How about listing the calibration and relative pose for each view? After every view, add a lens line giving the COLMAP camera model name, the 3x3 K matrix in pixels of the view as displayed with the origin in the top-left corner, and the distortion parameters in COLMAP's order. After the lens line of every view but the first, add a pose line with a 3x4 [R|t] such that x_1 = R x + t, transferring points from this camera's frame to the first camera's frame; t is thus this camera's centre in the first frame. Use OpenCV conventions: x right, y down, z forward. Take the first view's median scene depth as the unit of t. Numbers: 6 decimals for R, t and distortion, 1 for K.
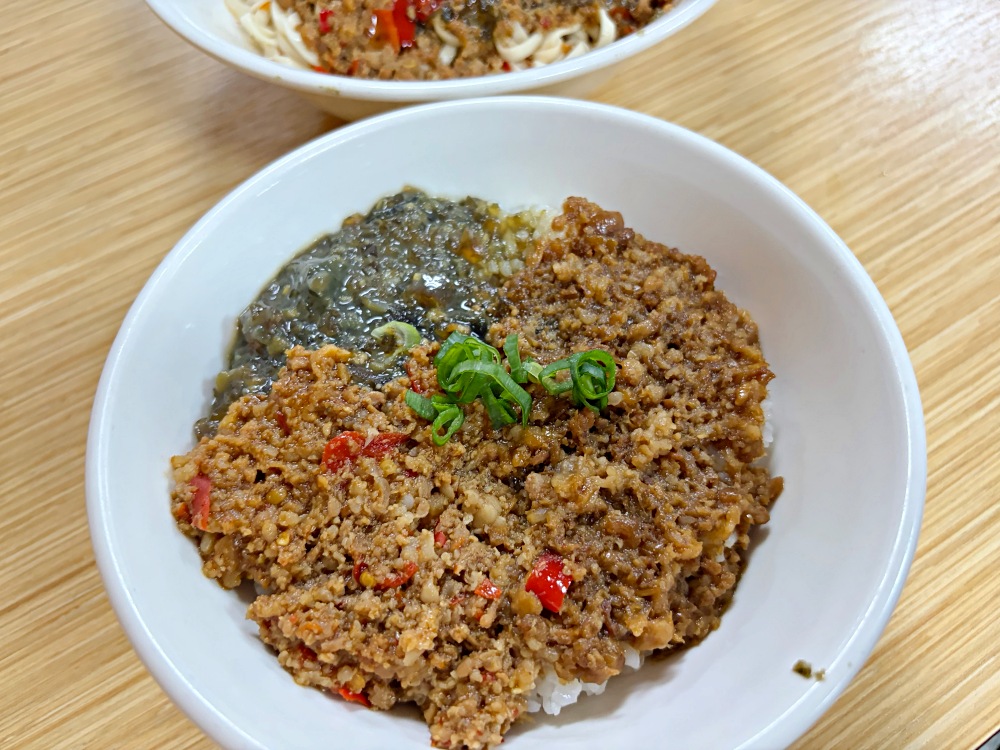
lens RADIAL K [[750.9, 0, 496.6], [0, 750.9, 375.2], [0, 0, 1]] dist [0.027217, -0.015977]
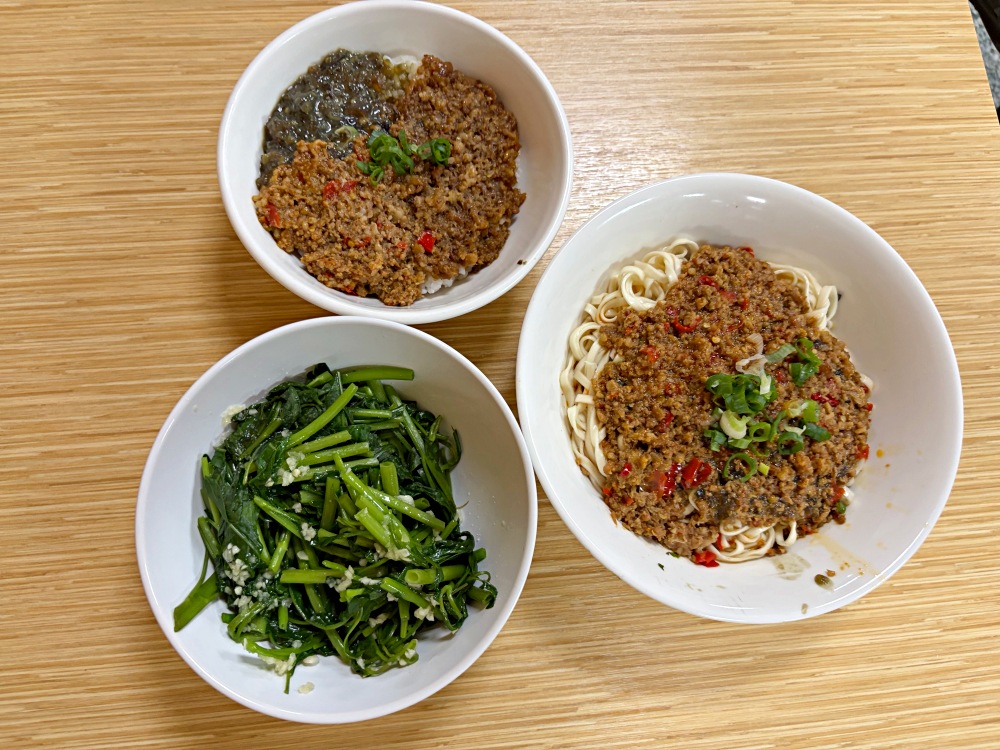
lens RADIAL K [[750.9, 0, 495.5], [0, 750.9, 378.8], [0, 0, 1]] dist [0.027217, -0.015977]
pose [[0.983885, -0.087408, 0.155980, -0.122151], [0.031085, 0.942699, 0.332193, -0.098741], [-0.176078, -0.321991, 0.930225, -1.352597]]
